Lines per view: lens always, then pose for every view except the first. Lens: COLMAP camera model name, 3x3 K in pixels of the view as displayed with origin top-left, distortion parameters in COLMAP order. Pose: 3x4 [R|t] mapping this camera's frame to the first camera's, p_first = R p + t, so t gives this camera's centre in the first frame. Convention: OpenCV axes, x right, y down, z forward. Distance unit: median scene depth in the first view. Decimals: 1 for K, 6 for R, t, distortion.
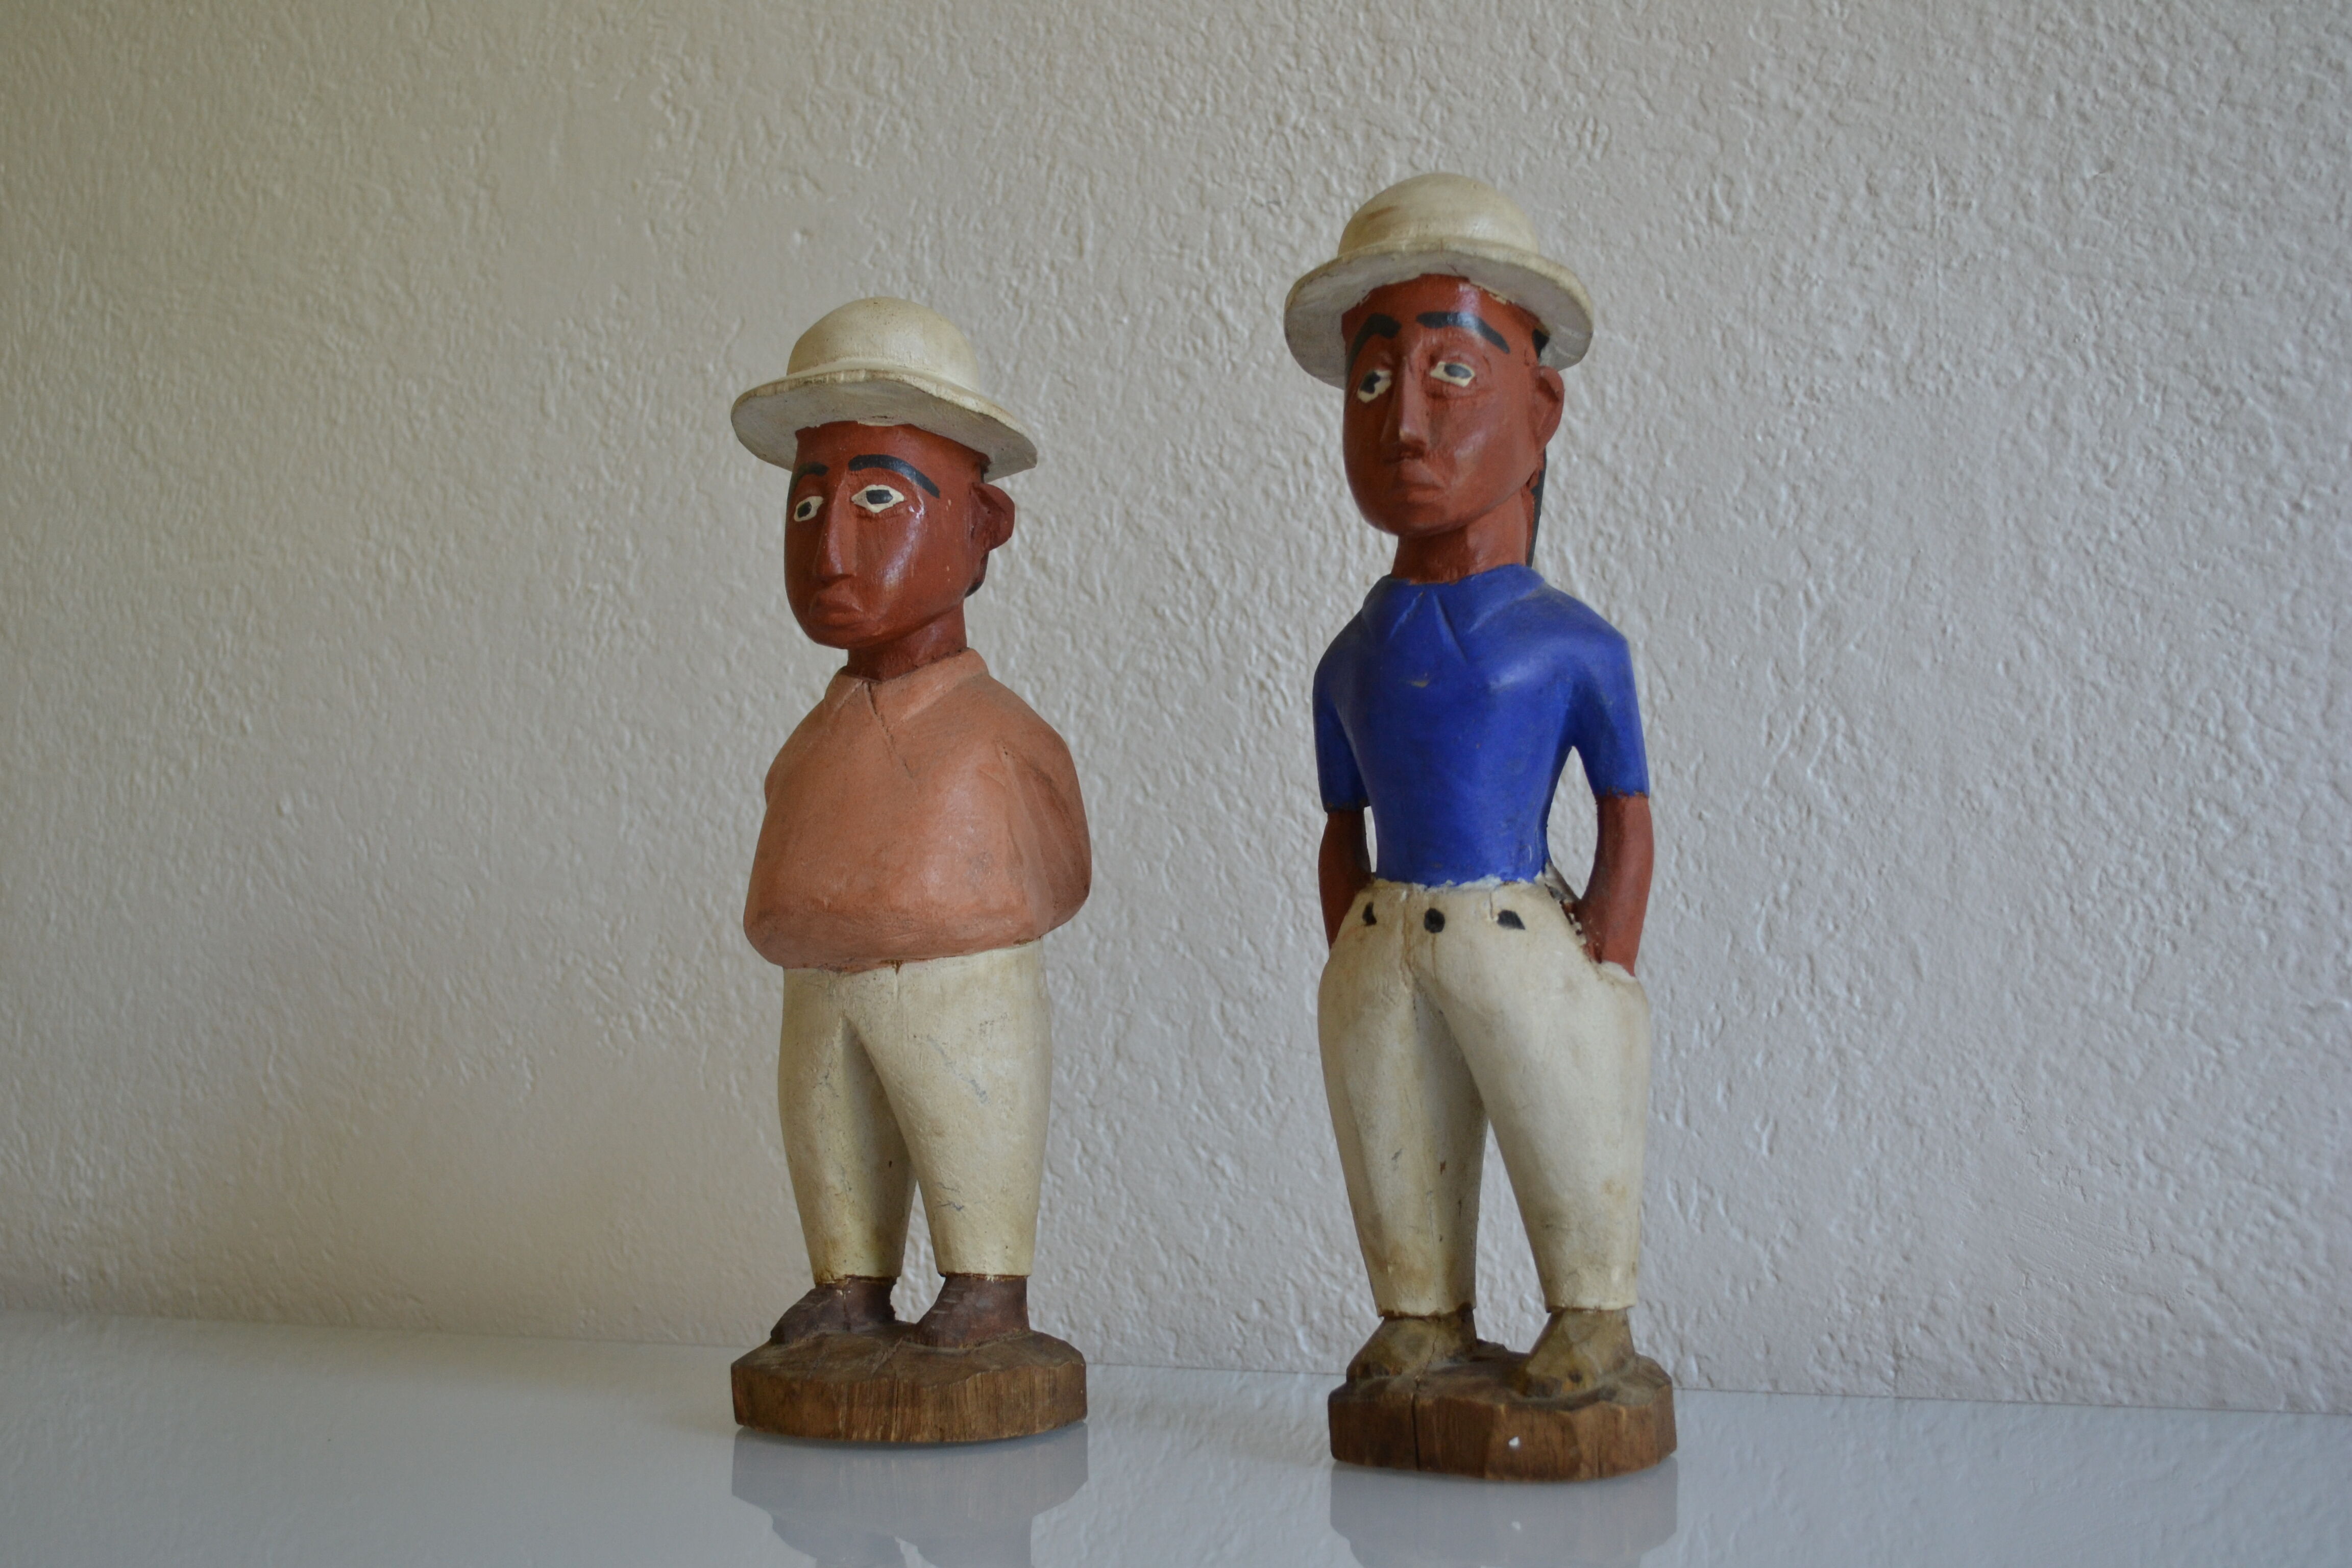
lens RADIAL K [[2737.9, 0, 1159.0], [0, 2737.9, 808.7], [0, 0, 1]] dist [-0.057071, 0.022299]
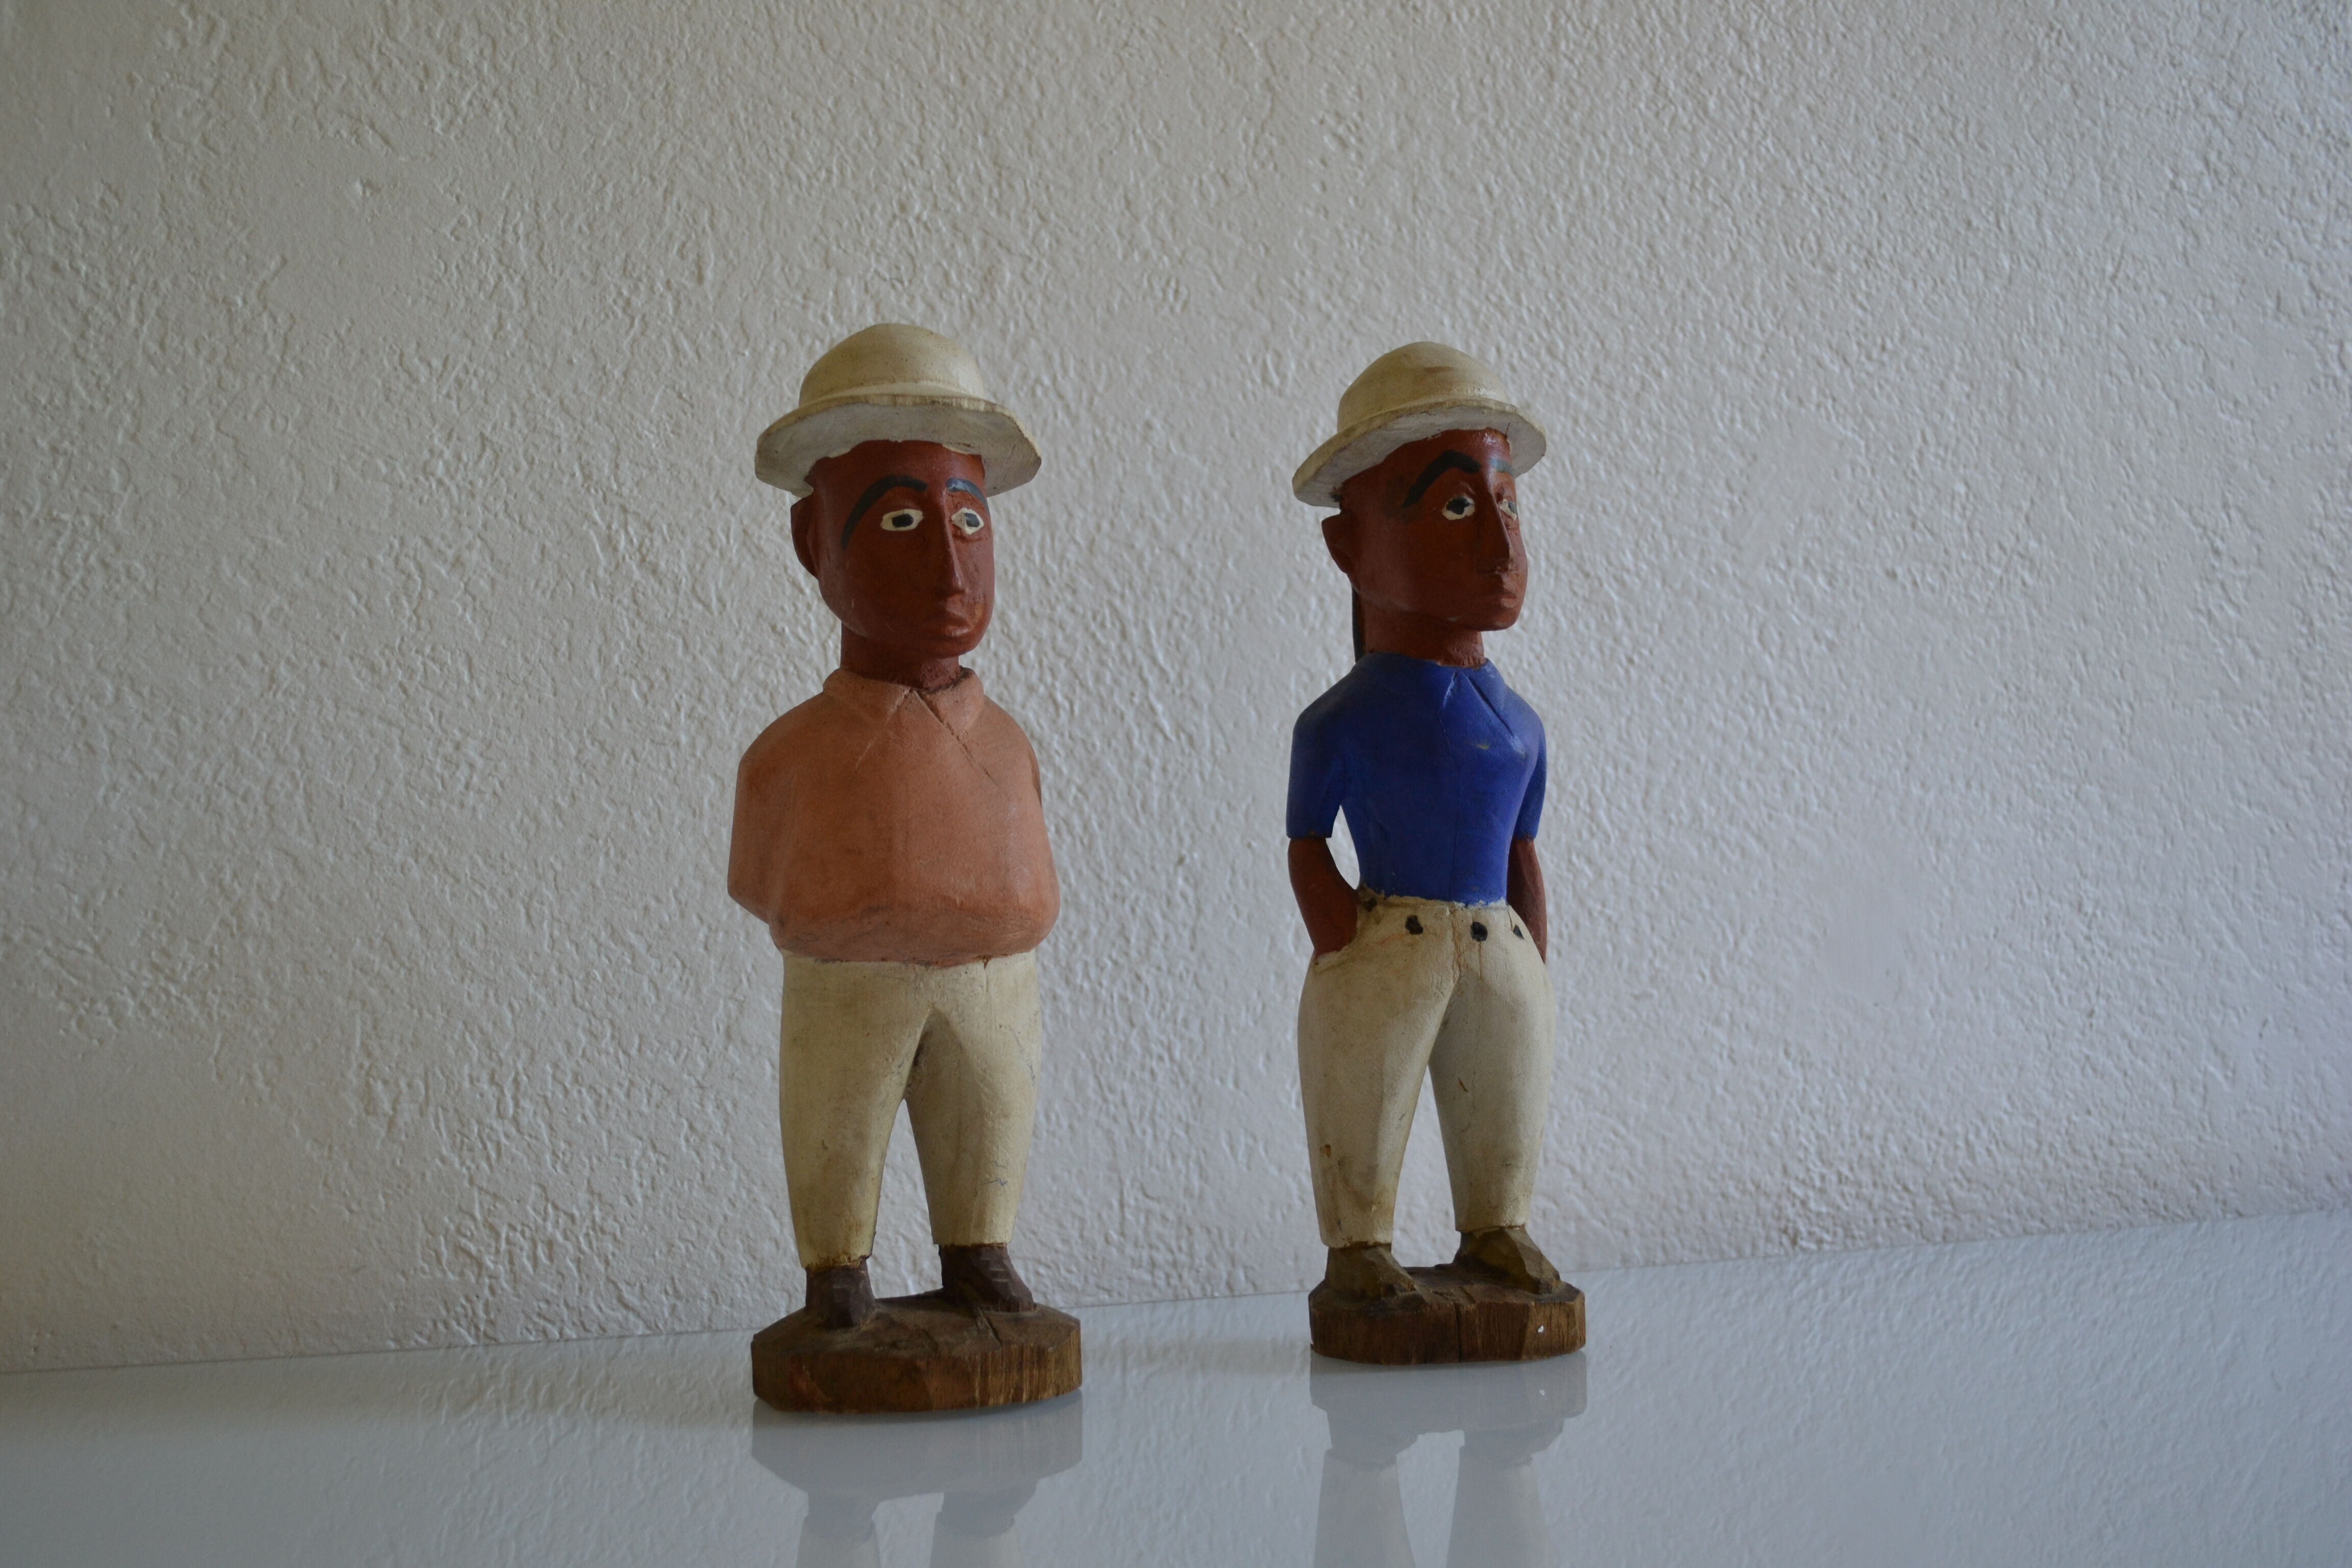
lens RADIAL K [[2321.5, 0, 1170.0], [0, 2321.5, 811.2], [0, 0, 1]] dist [-0.071720, 0.014793]
pose [[0.675612, 0.054916, 0.735209, -0.634437], [-0.056100, 0.998160, -0.023004, 0.014010], [-0.735119, -0.025703, 0.677450, 0.294592]]
